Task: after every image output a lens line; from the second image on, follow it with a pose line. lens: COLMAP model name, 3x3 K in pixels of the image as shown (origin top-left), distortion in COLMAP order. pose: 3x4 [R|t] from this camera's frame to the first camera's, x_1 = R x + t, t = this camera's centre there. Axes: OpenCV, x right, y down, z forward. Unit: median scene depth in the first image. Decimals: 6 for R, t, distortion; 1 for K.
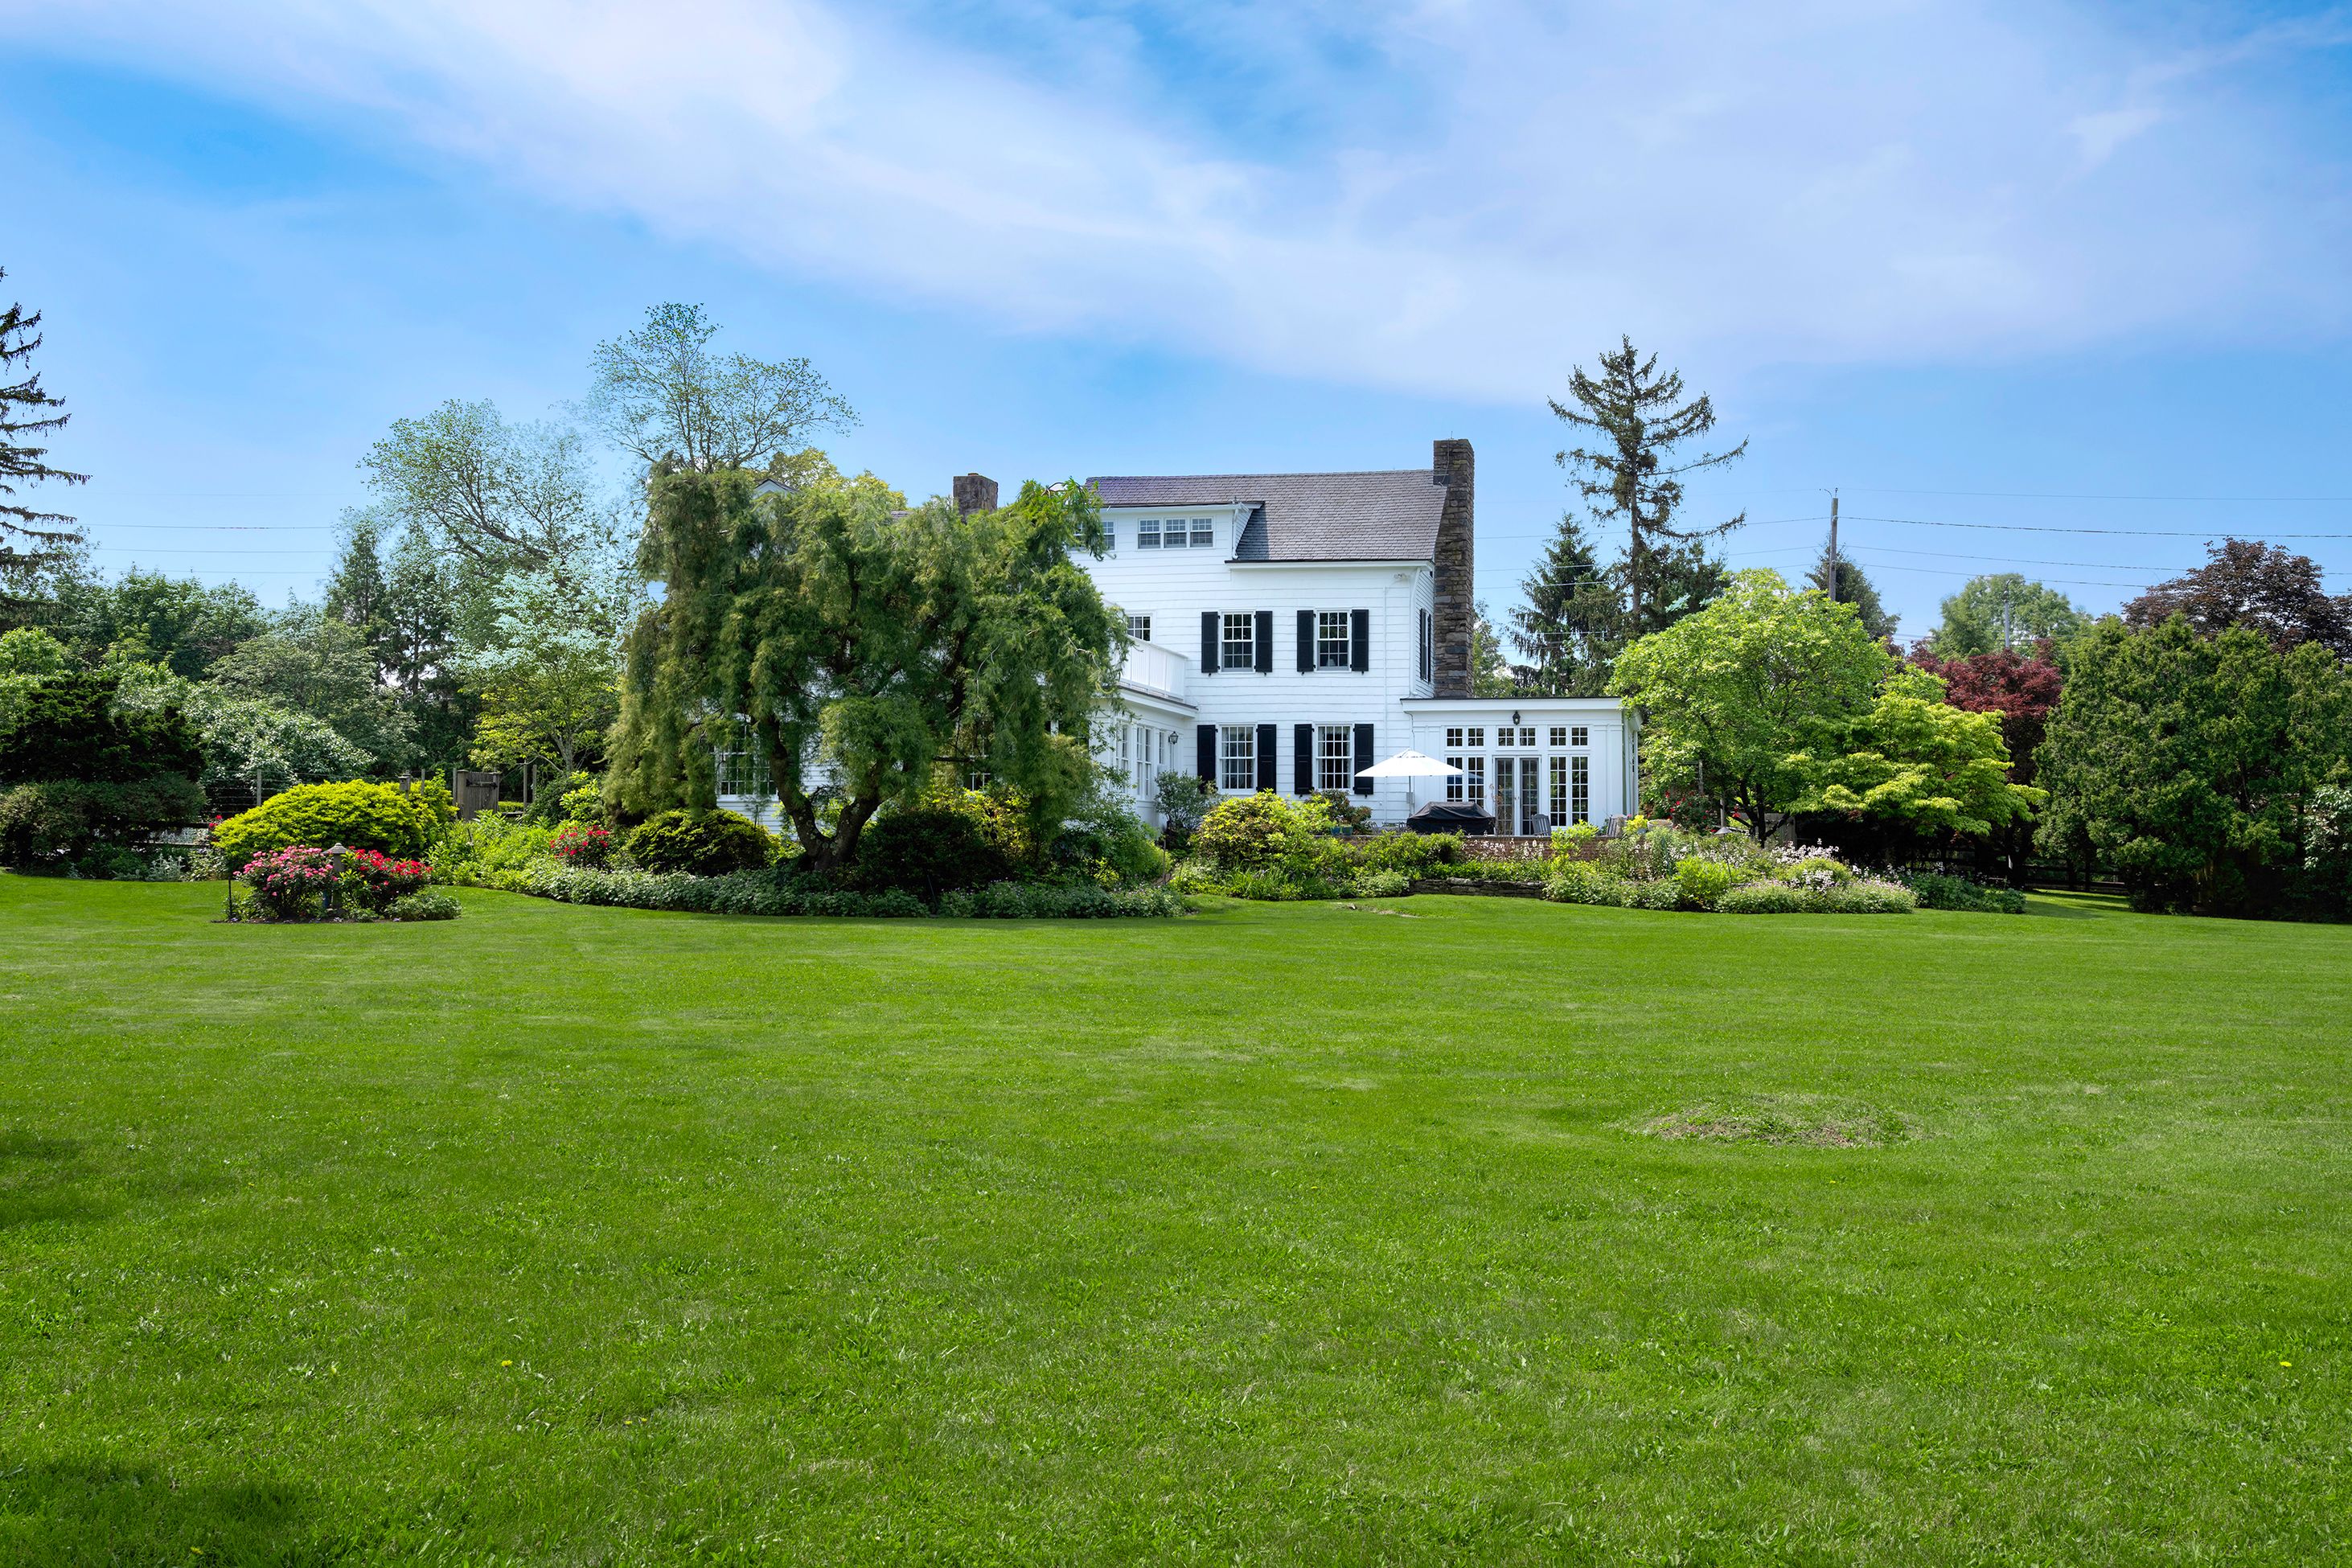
lens RADIAL K [[2013.8, 0, 1177.0], [0, 2013.8, 730.0], [0, 0, 1]] dist [0.000874, 0.004790]
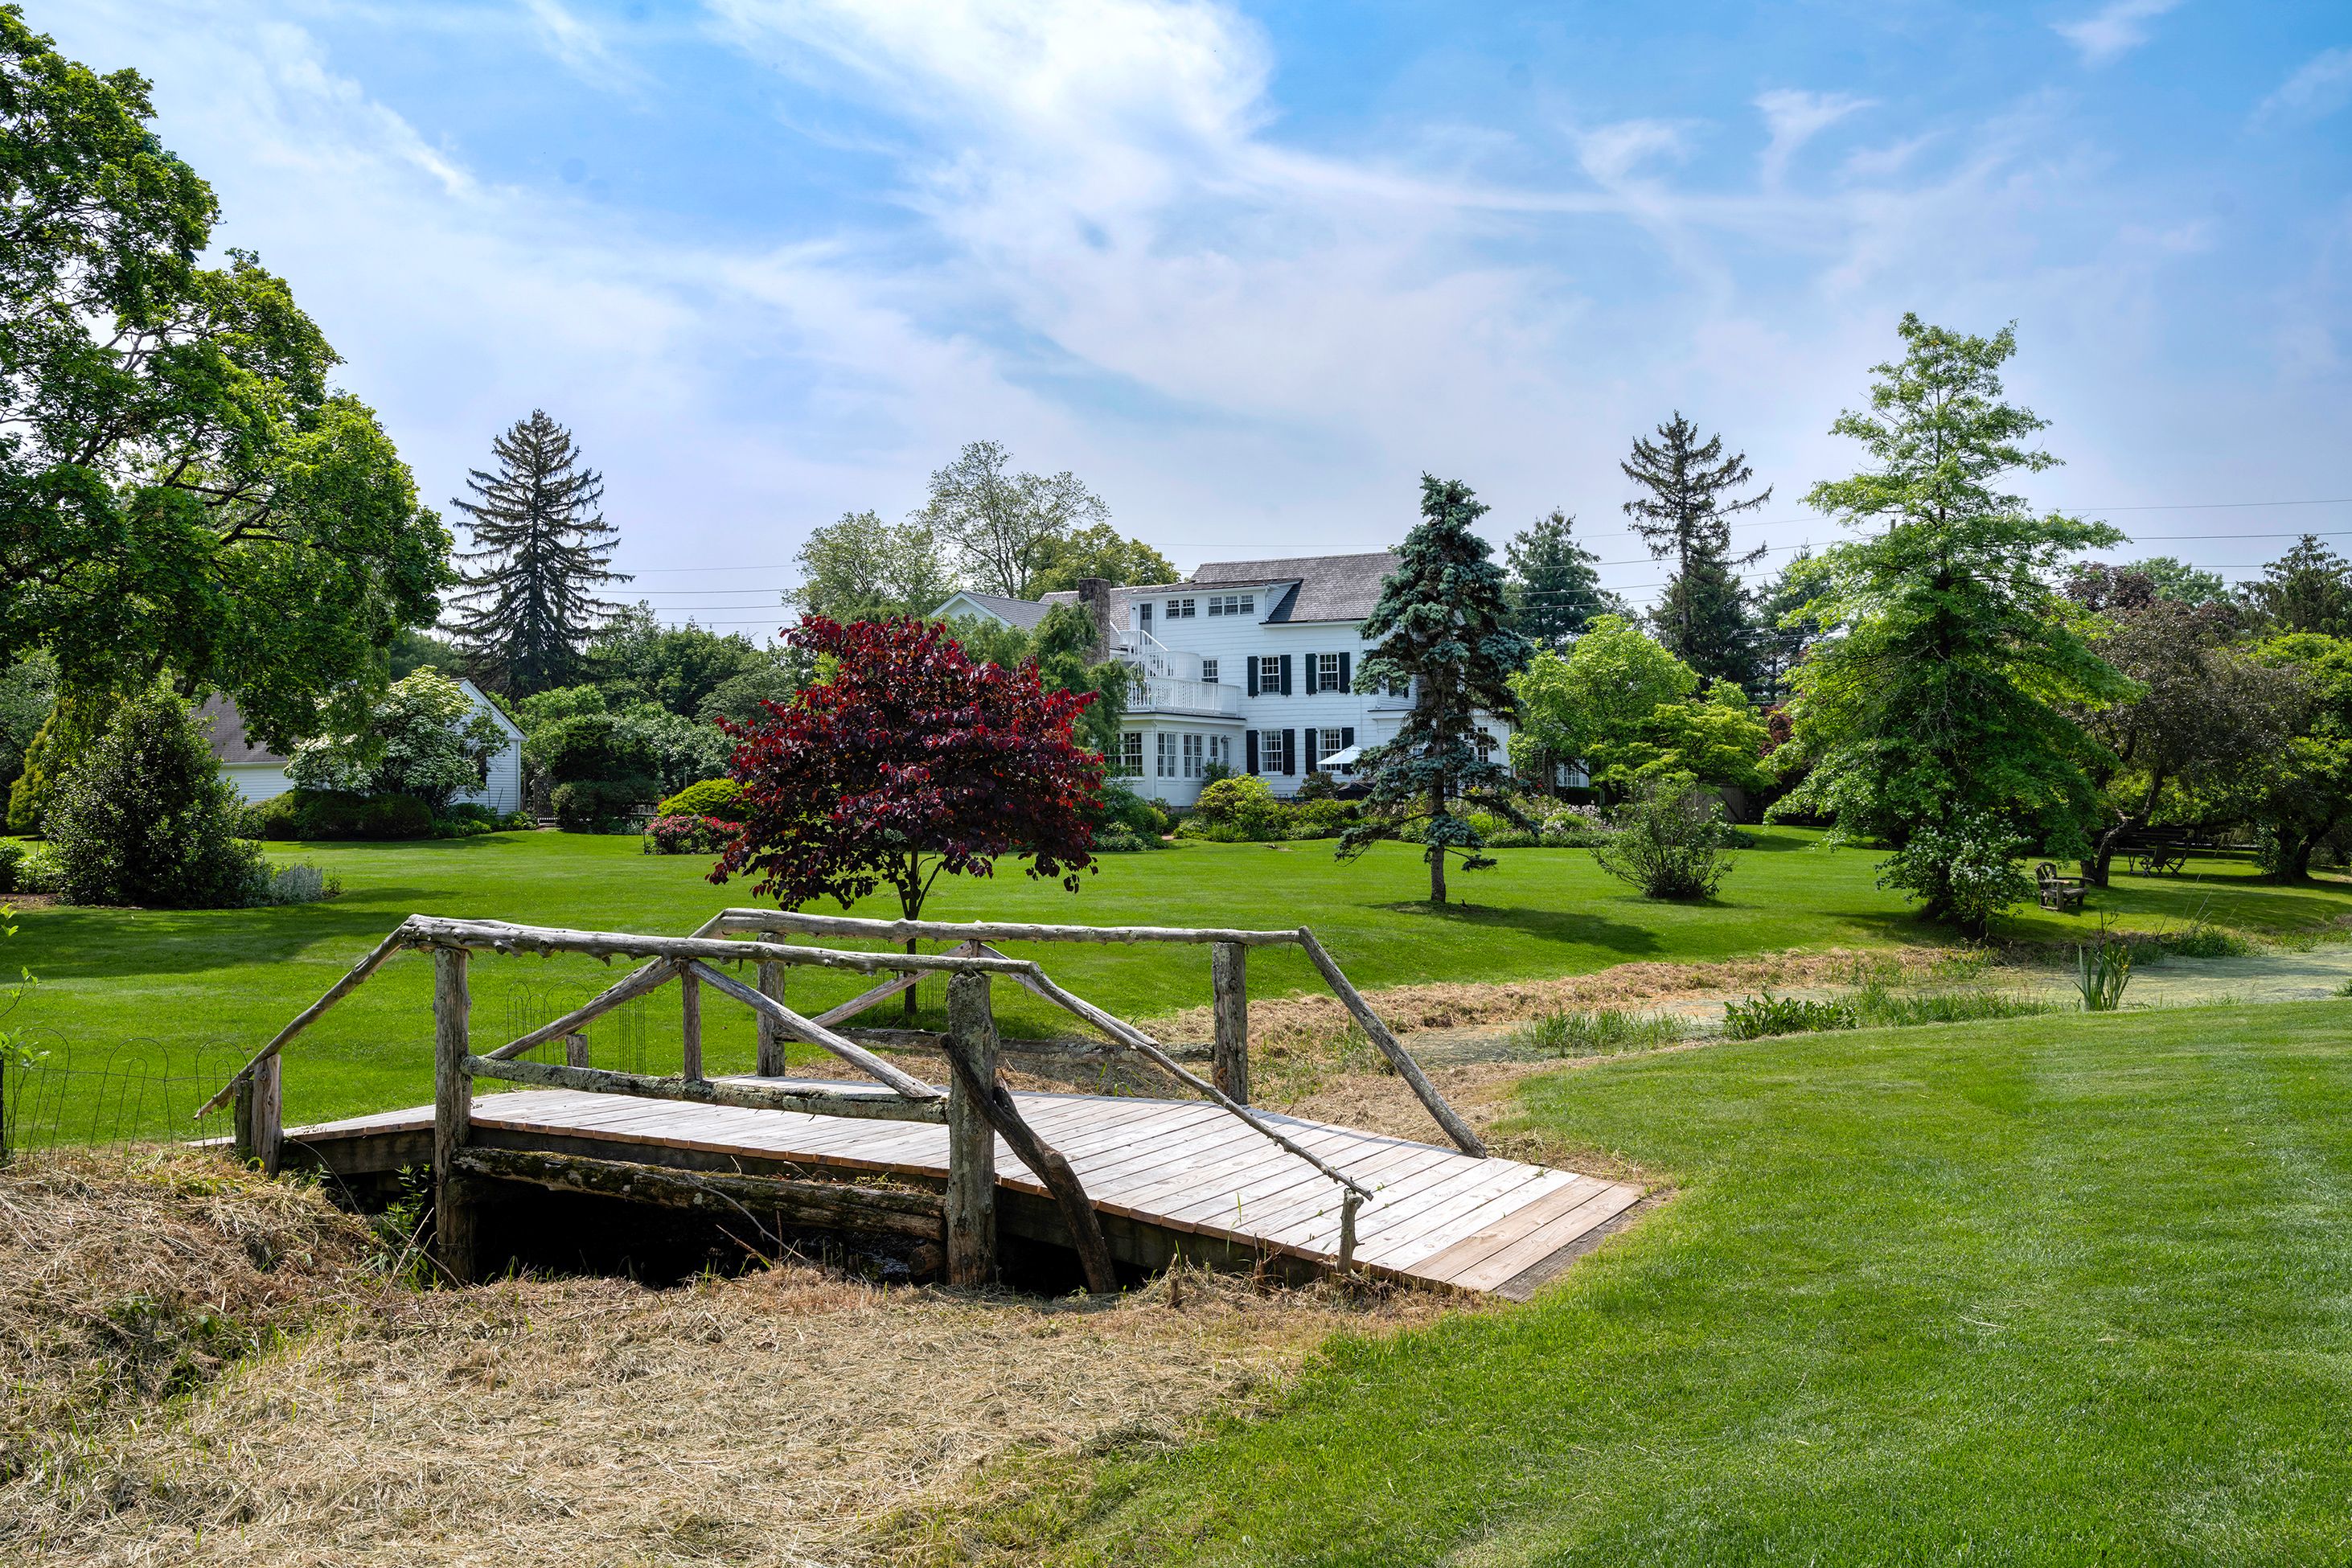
lens RADIAL K [[2015.0, 0, 1176.0], [0, 2015.0, 784.0], [0, 0, 1]] dist [0.000123, -0.001665]
pose [[0.958102, -0.014573, -0.286058, 0.402046], [0.028263, 0.998641, 0.043787, -0.030546], [0.285031, -0.050037, 0.957211, -0.497946]]
